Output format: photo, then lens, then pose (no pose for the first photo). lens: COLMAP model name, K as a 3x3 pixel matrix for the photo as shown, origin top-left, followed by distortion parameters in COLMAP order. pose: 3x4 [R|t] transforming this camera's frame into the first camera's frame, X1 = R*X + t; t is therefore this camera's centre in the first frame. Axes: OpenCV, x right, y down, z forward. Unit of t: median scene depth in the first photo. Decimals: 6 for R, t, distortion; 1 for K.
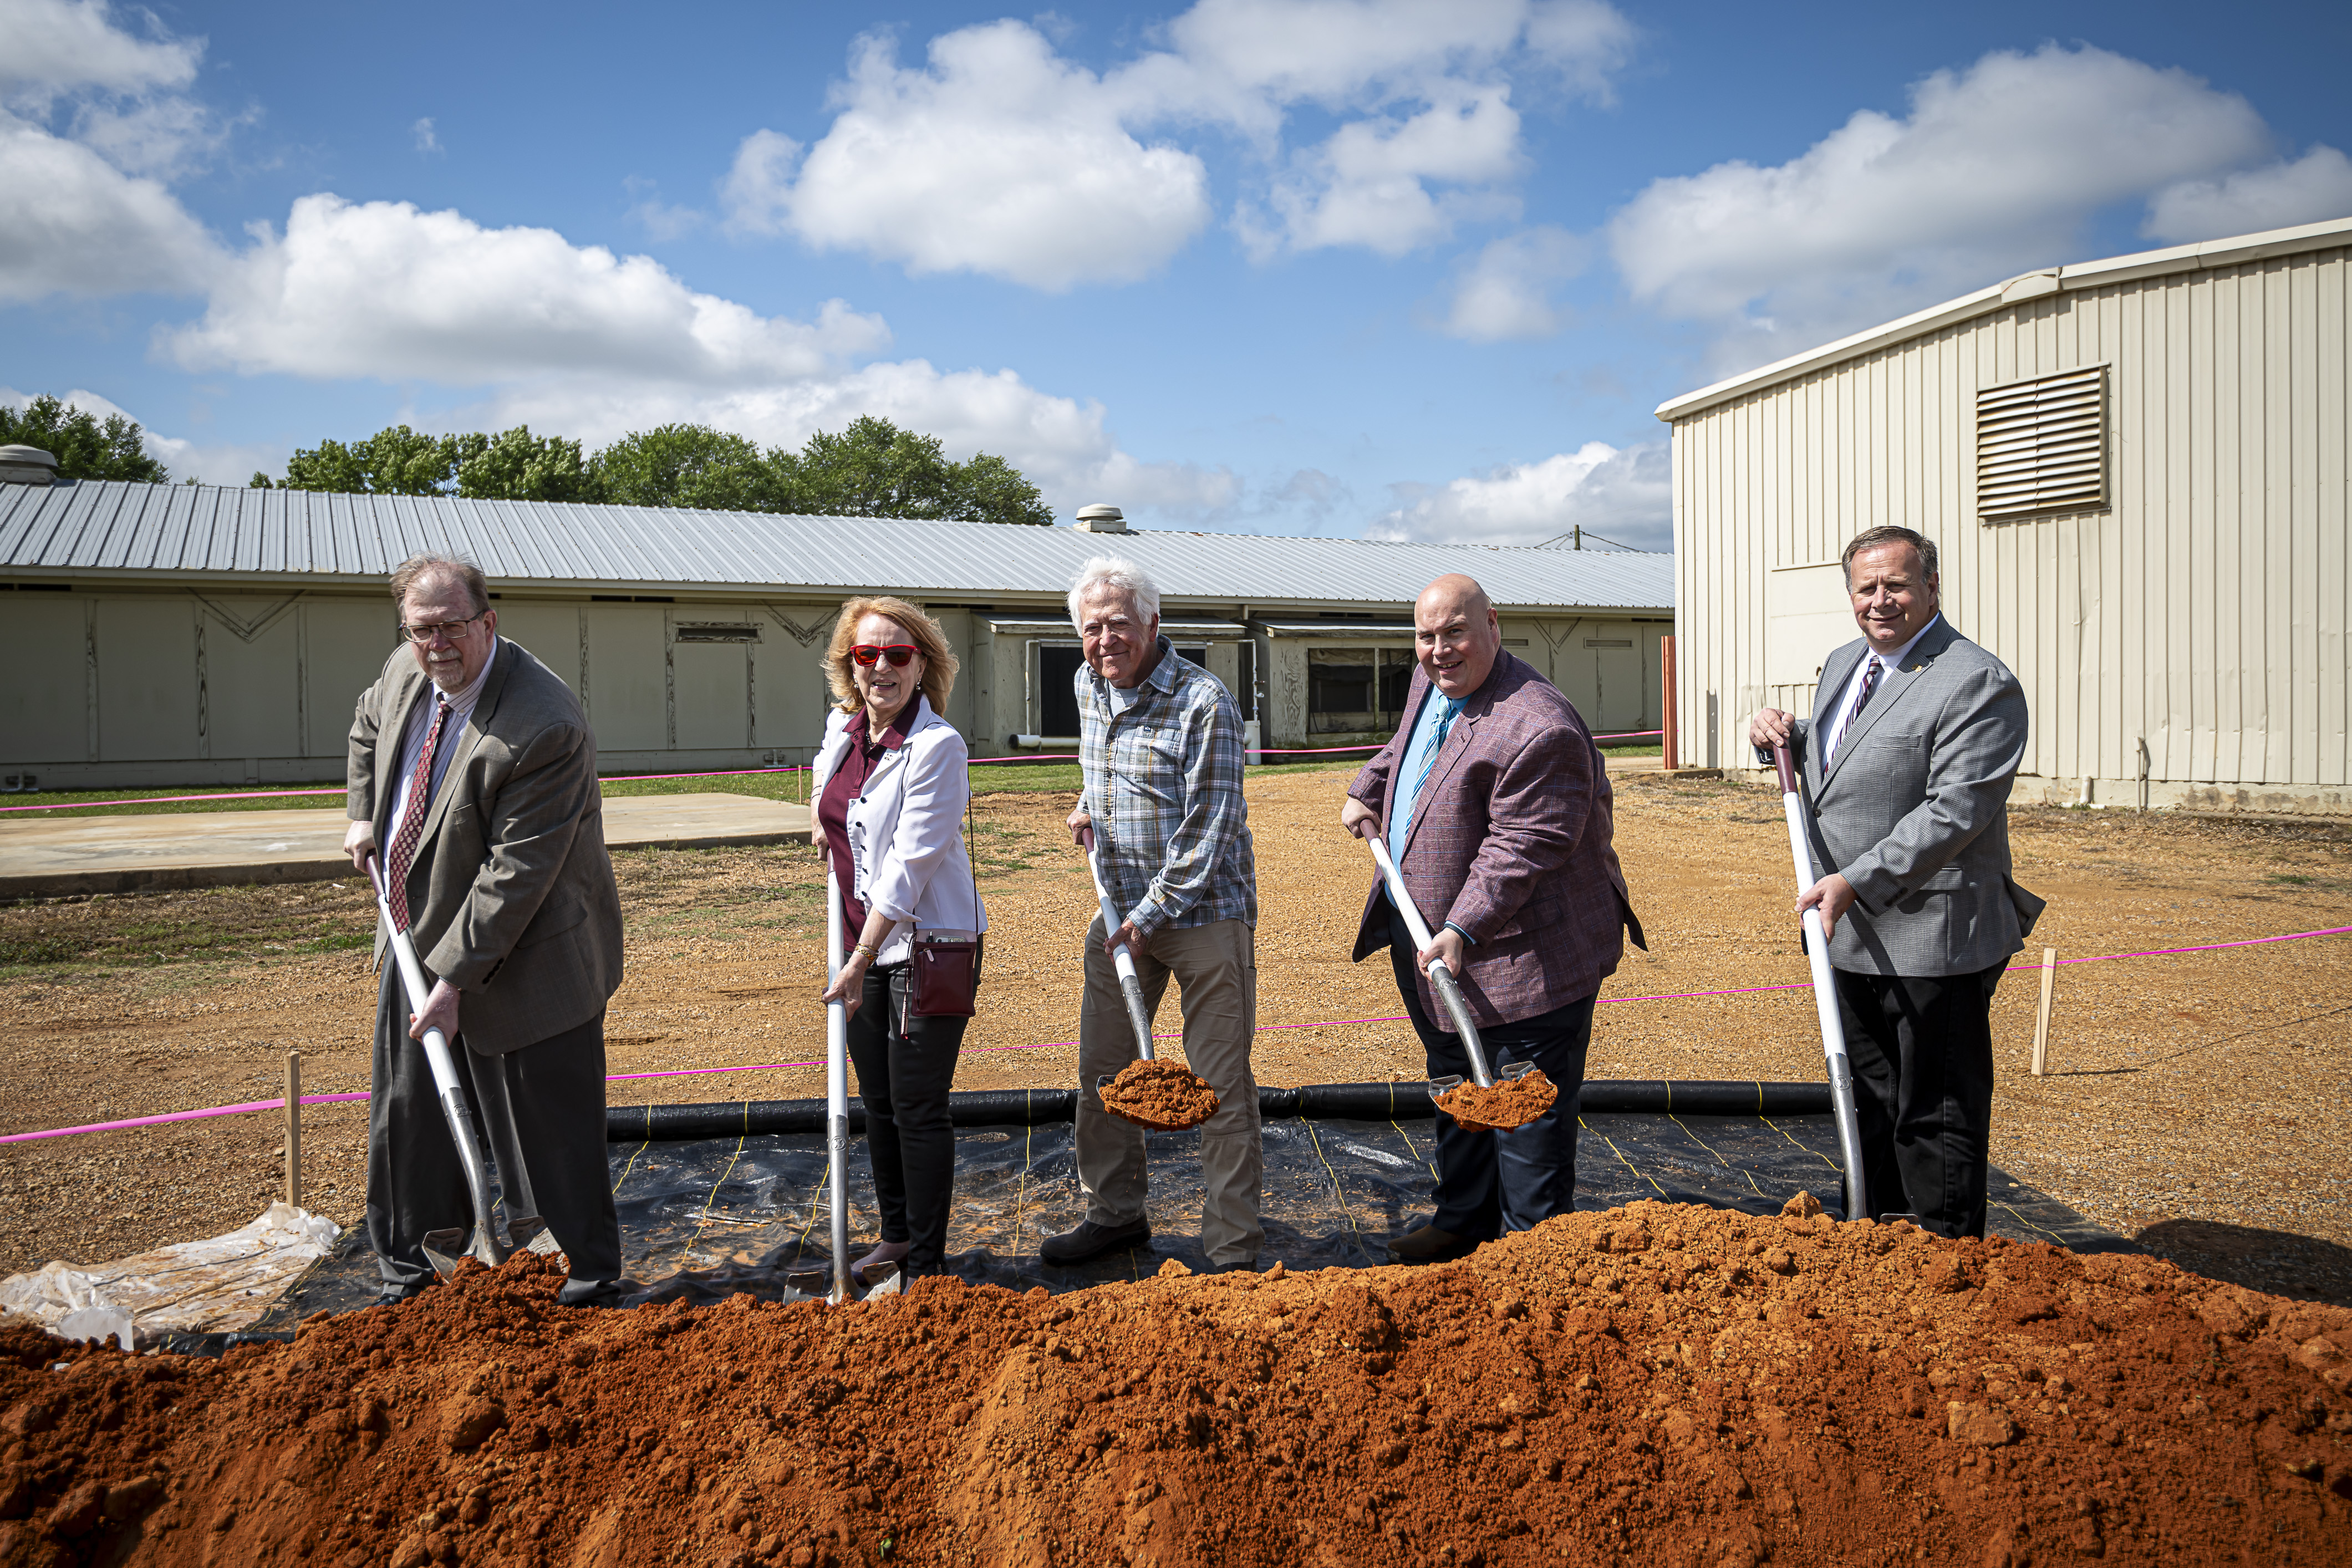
lens RADIAL K [[1651.5, 0, 1156.7], [0, 1651.5, 740.1], [0, 0, 1]] dist [0.008068, -0.010424]
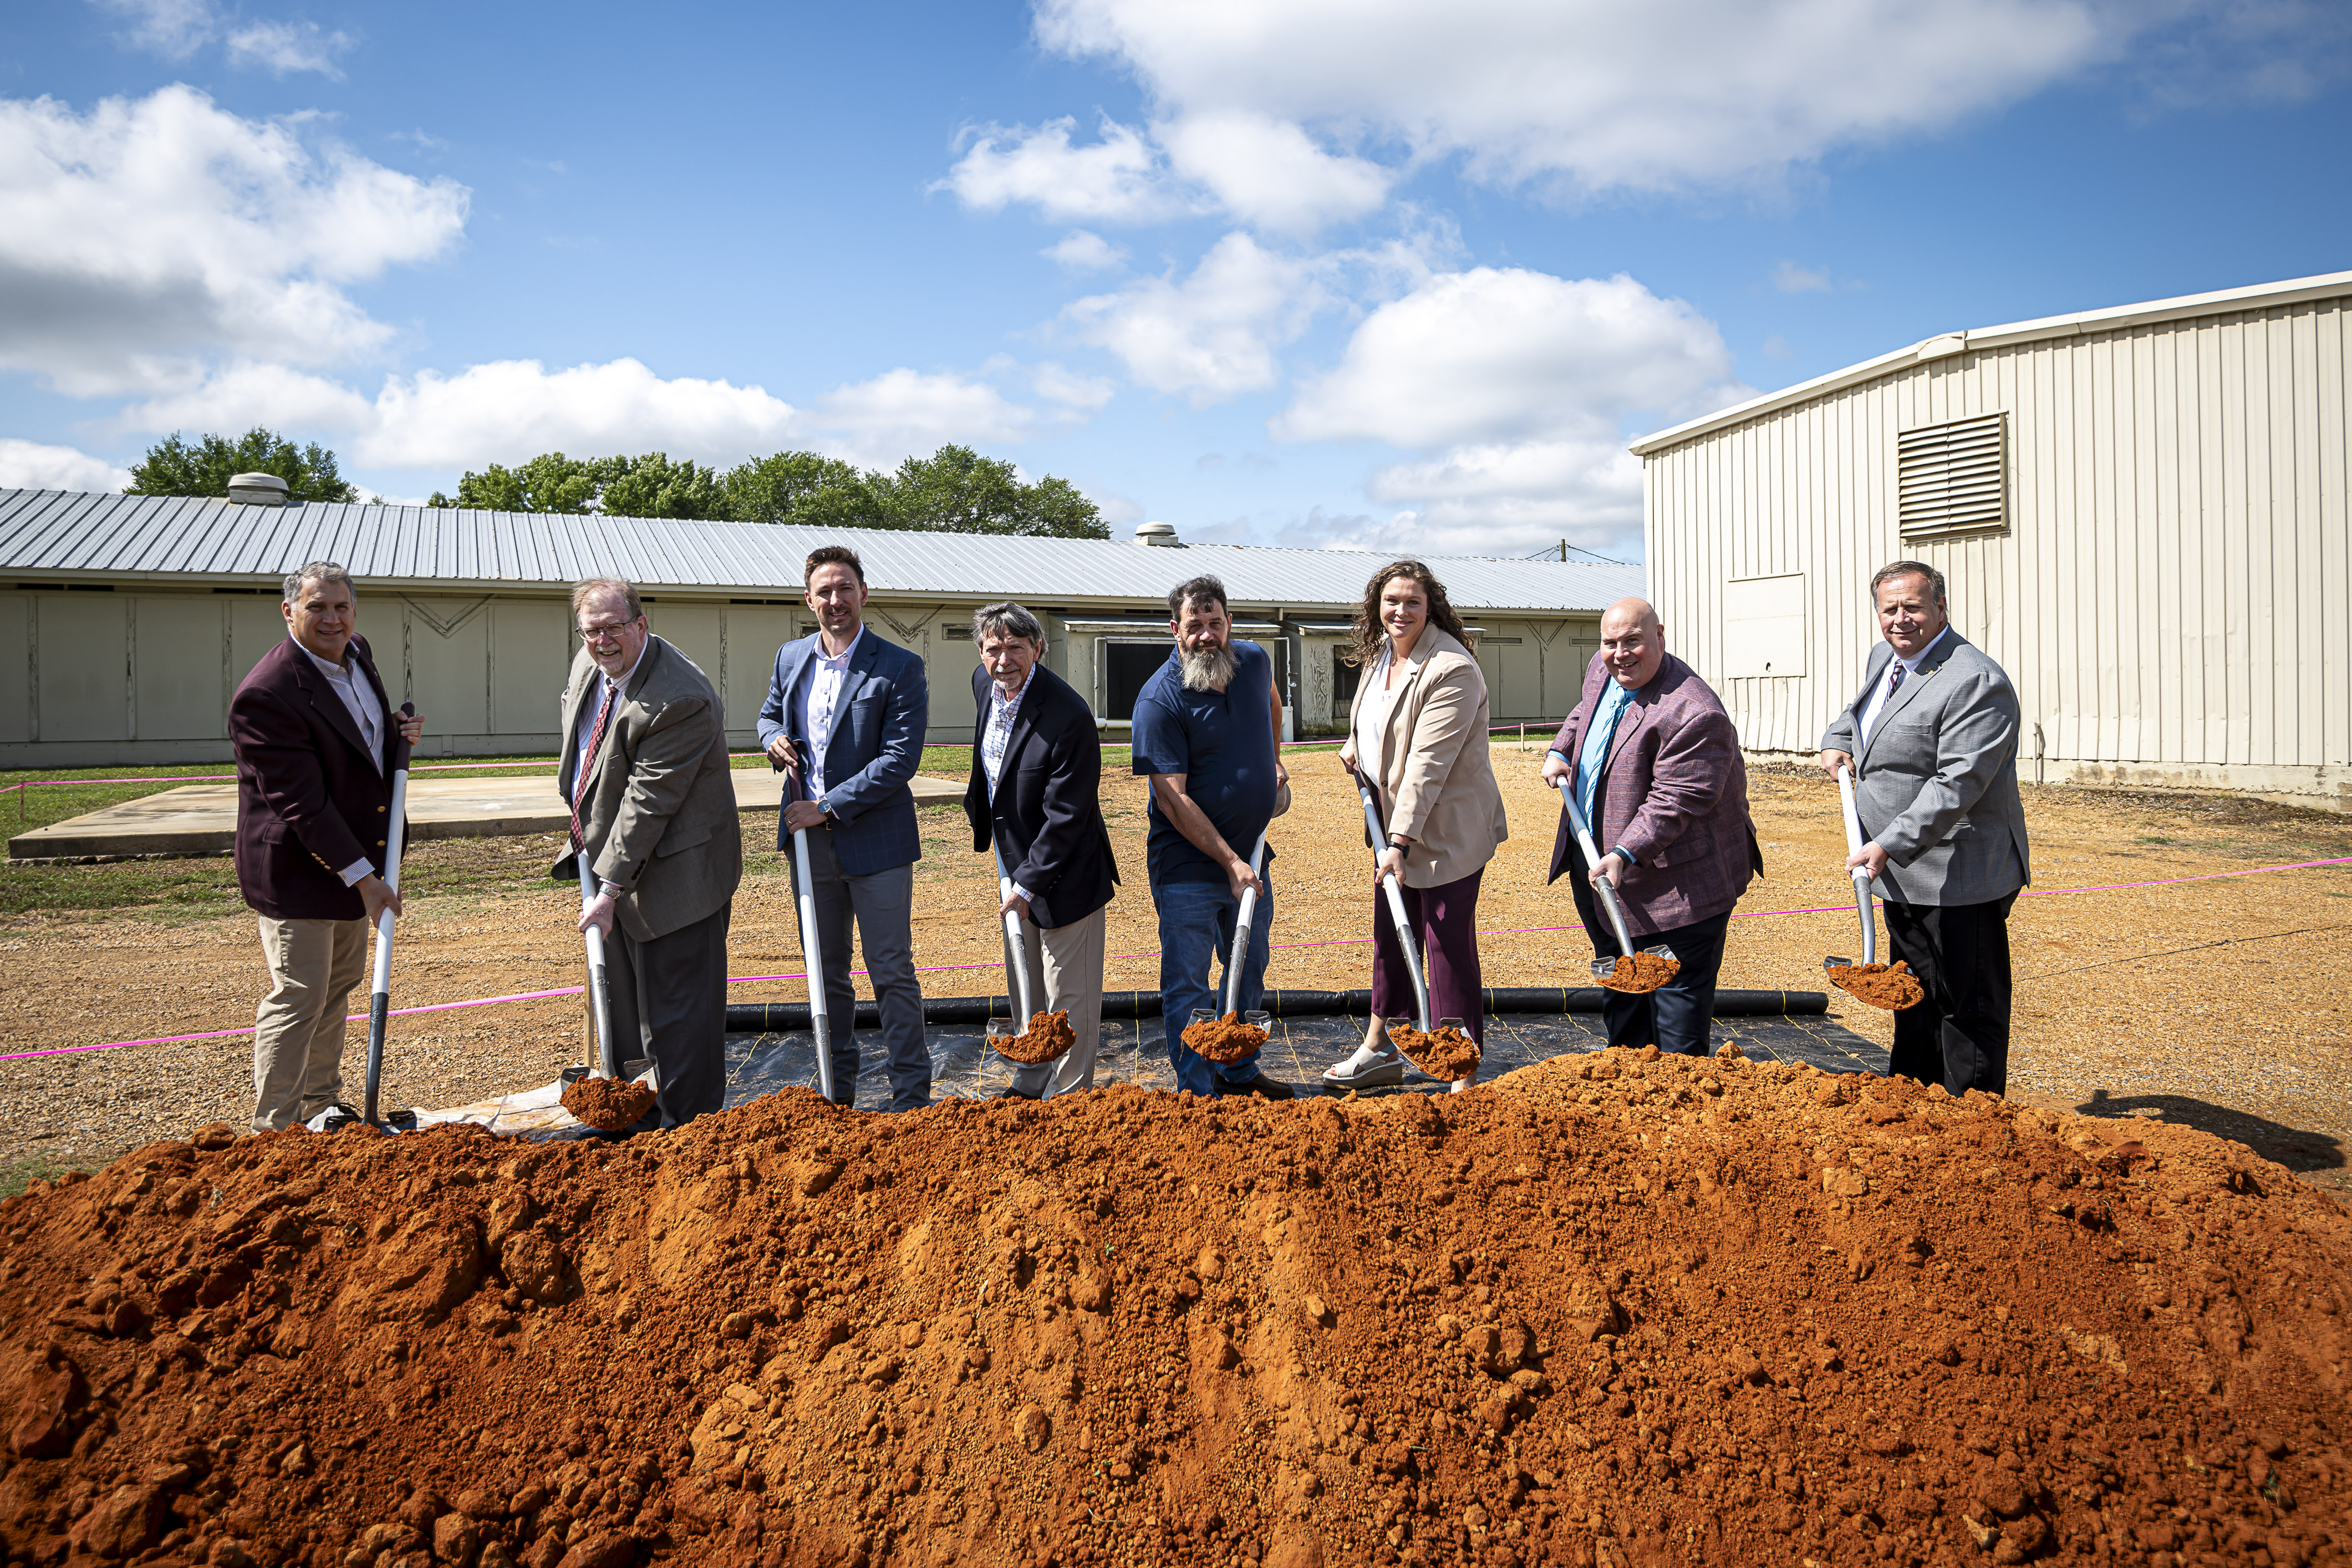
lens RADIAL K [[1462.1, 0, 1169.9], [0, 1462.1, 689.2], [0, 0, 1]] dist [-0.003462, -0.016129]
pose [[0.999900, 0.003577, -0.013699, -0.022278], [-0.003909, 0.999697, -0.024302, 0.002850], [0.013608, 0.024353, 0.999611, -0.082878]]
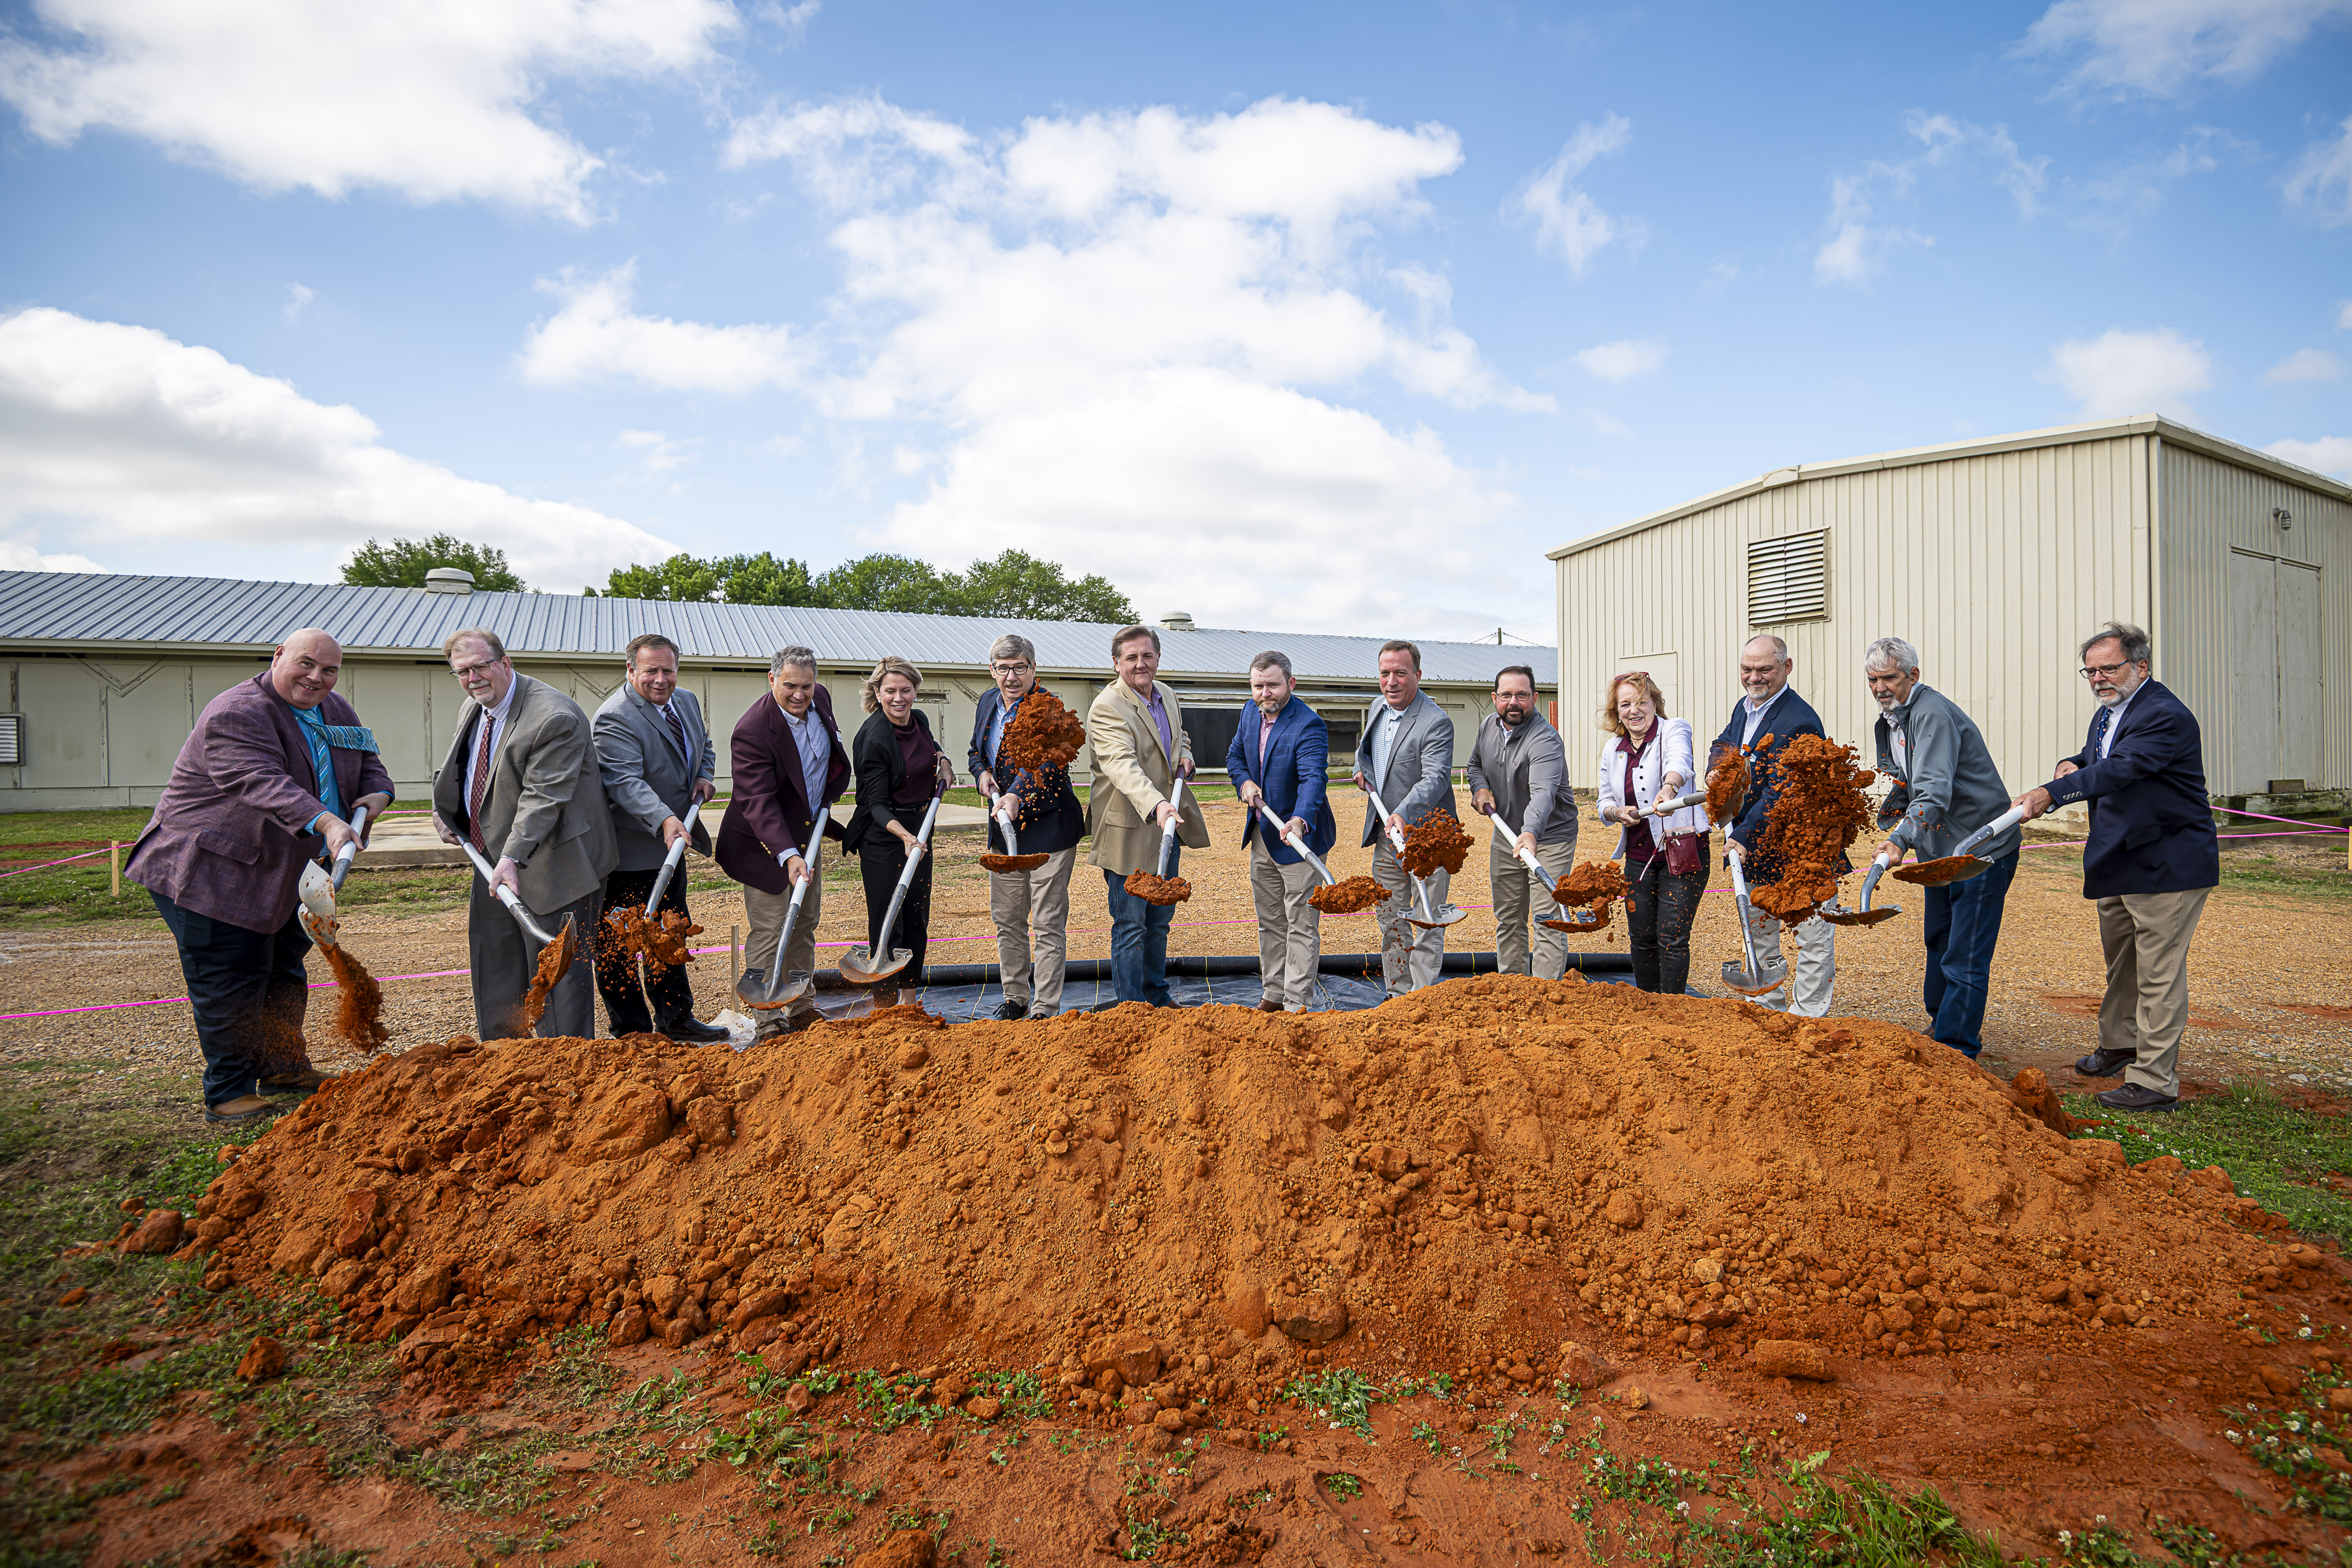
lens RADIAL K [[1179.5, 0, 1238.6], [0, 1179.5, 772.9], [0, 0, 1]] dist [-0.007058, -0.026102]
pose [[0.999631, 0.003400, 0.026944, -0.013386], [-0.003255, 0.999980, -0.005429, 0.017481], [-0.026962, 0.005340, 0.999622, -0.127537]]
